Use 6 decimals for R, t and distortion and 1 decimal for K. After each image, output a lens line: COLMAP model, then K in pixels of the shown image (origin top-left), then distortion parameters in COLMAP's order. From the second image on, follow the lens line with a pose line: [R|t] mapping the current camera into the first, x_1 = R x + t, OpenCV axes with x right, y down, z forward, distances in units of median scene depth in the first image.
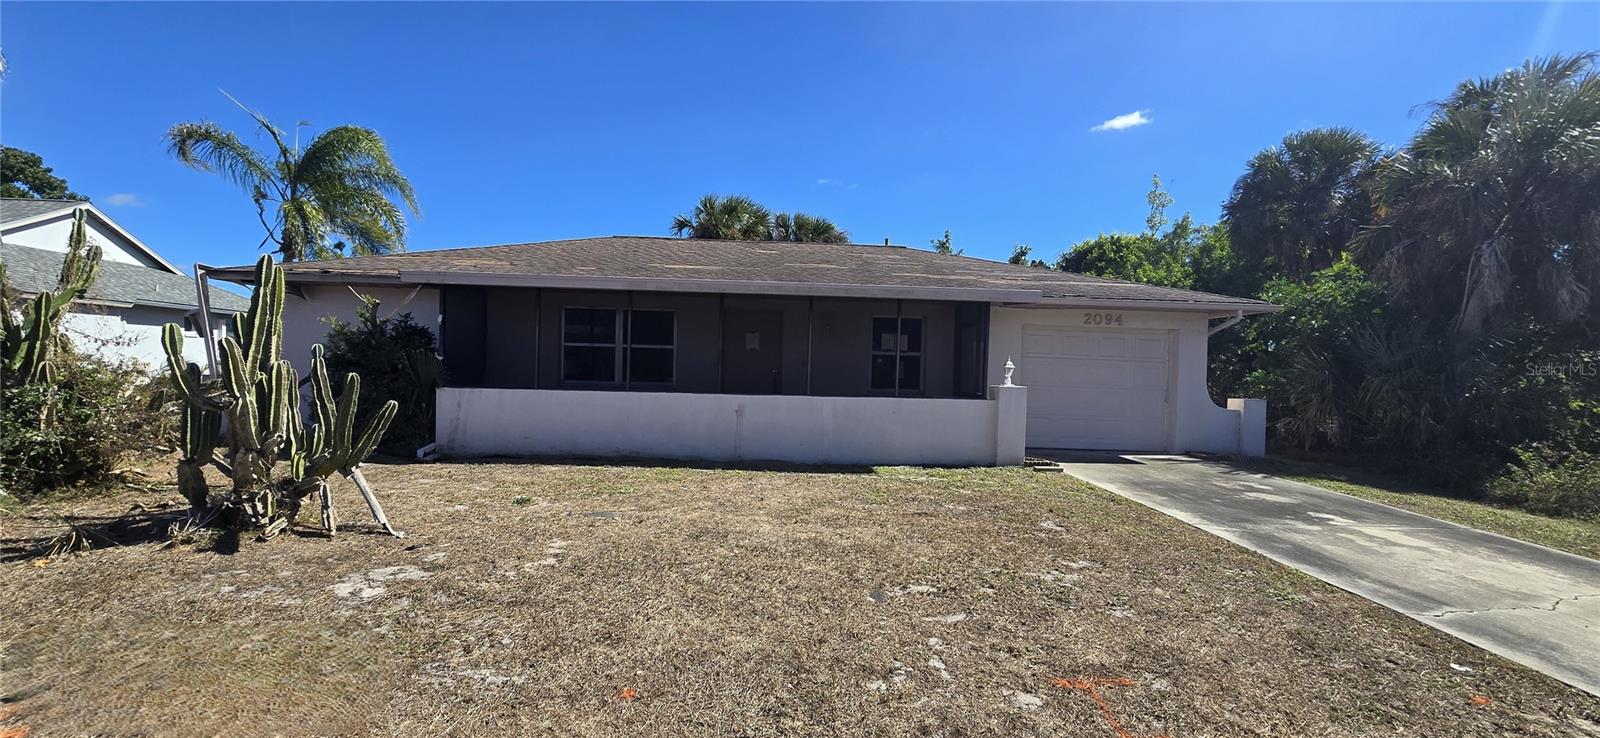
lens RADIAL K [[620.1, 0, 794.6], [0, 620.1, 364.2], [0, 0, 1]] dist [-0.014559, 0.000500]
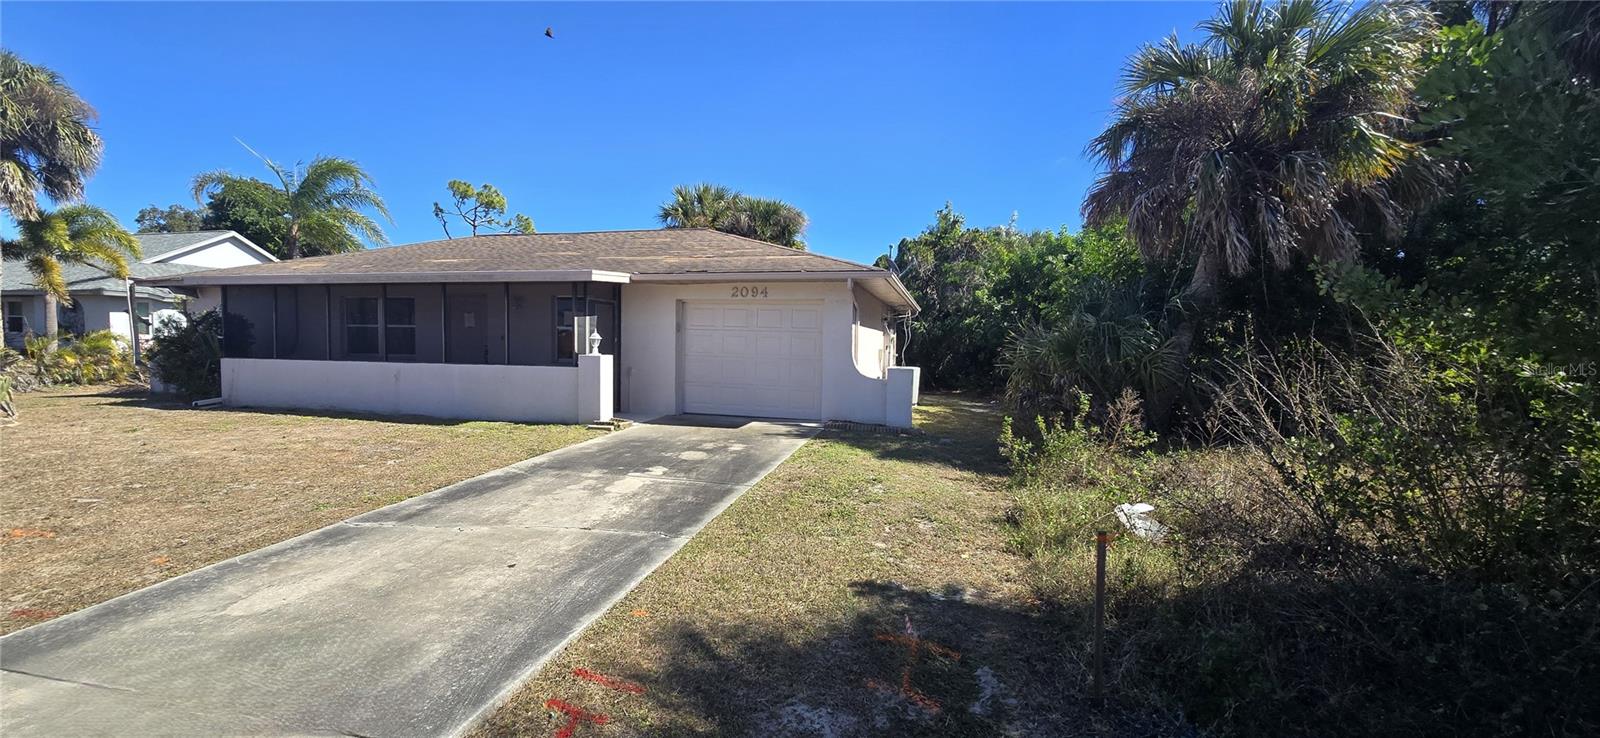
lens RADIAL K [[620.1, 0, 798.0], [0, 620.1, 377.3], [0, 0, 1]] dist [-0.014559, 0.000500]
pose [[0.960117, 0.005796, -0.279538, 0.875999], [0.007829, 0.998836, 0.047601, 0.021299], [0.279488, -0.047891, 0.958954, 0.018908]]
